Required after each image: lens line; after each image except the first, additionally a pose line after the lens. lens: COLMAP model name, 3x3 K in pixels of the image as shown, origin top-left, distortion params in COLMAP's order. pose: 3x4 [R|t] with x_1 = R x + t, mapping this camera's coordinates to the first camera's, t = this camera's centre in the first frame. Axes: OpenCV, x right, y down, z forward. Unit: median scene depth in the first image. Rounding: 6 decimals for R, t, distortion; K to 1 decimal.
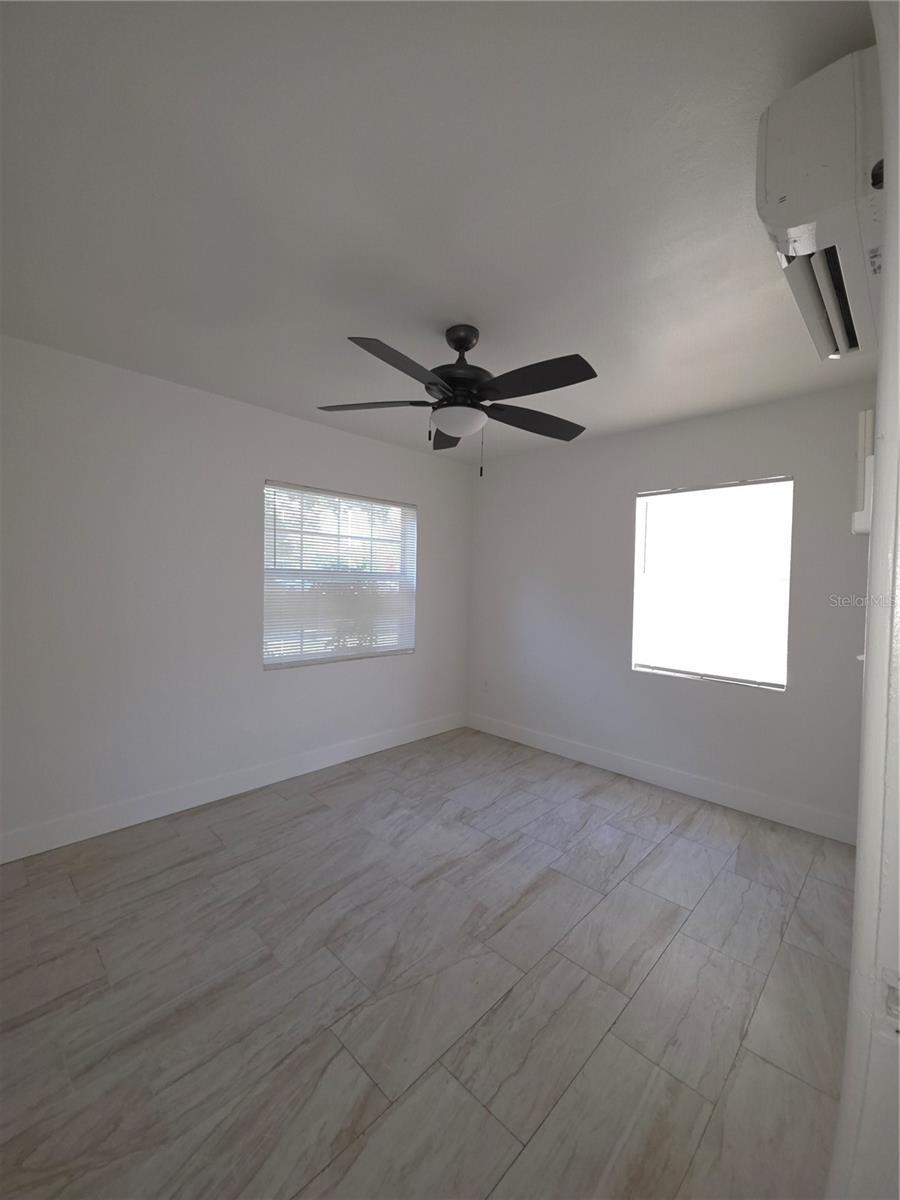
lens RADIAL K [[478.3, 0, 452.6], [0, 478.3, 596.8], [0, 0, 1]] dist [-0.002462, -0.002018]
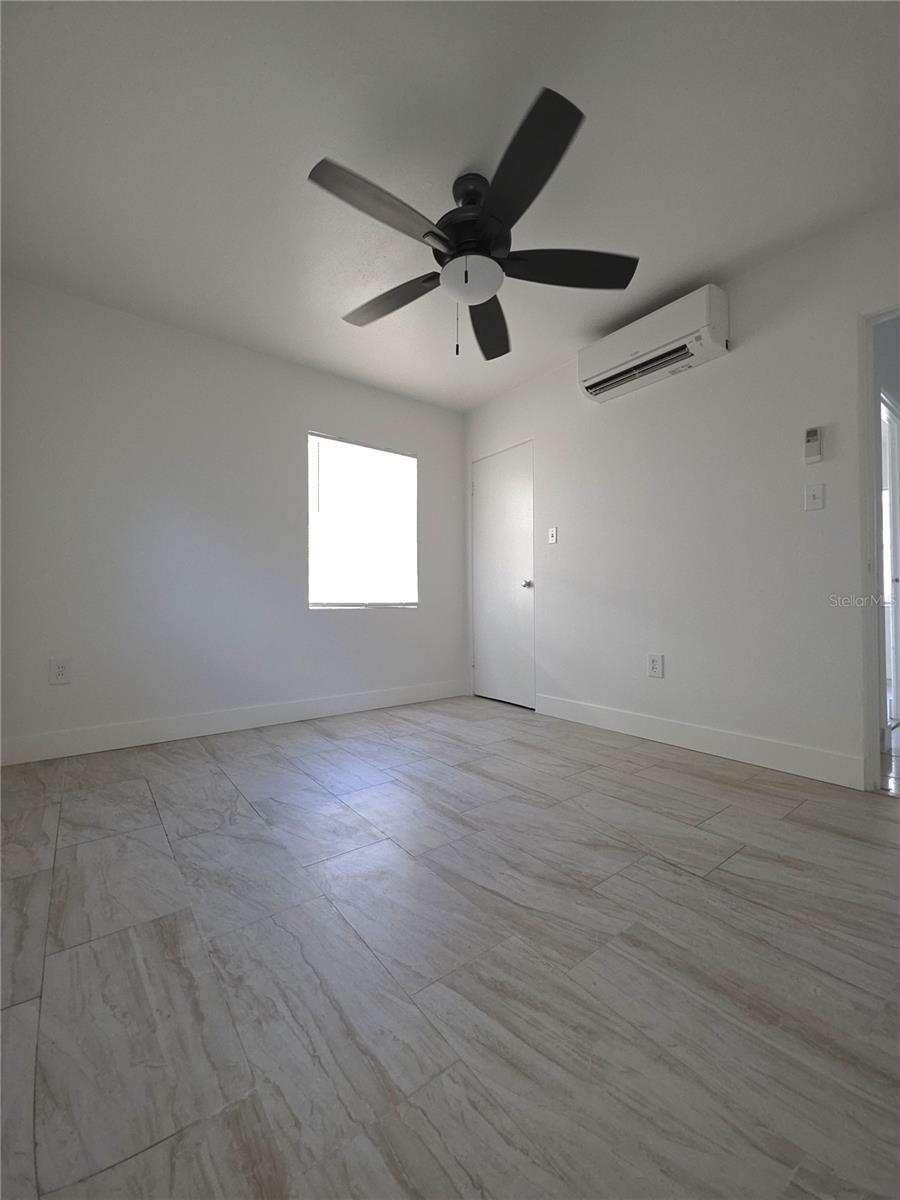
lens RADIAL K [[478.3, 0, 439.1], [0, 478.3, 598.7], [0, 0, 1]] dist [-0.002462, -0.002018]
pose [[0.161637, -0.014228, 0.986748, -0.869252], [0.039544, 0.999186, 0.007930, 0.211572], [-0.986058, 0.037738, 0.162068, 0.909793]]
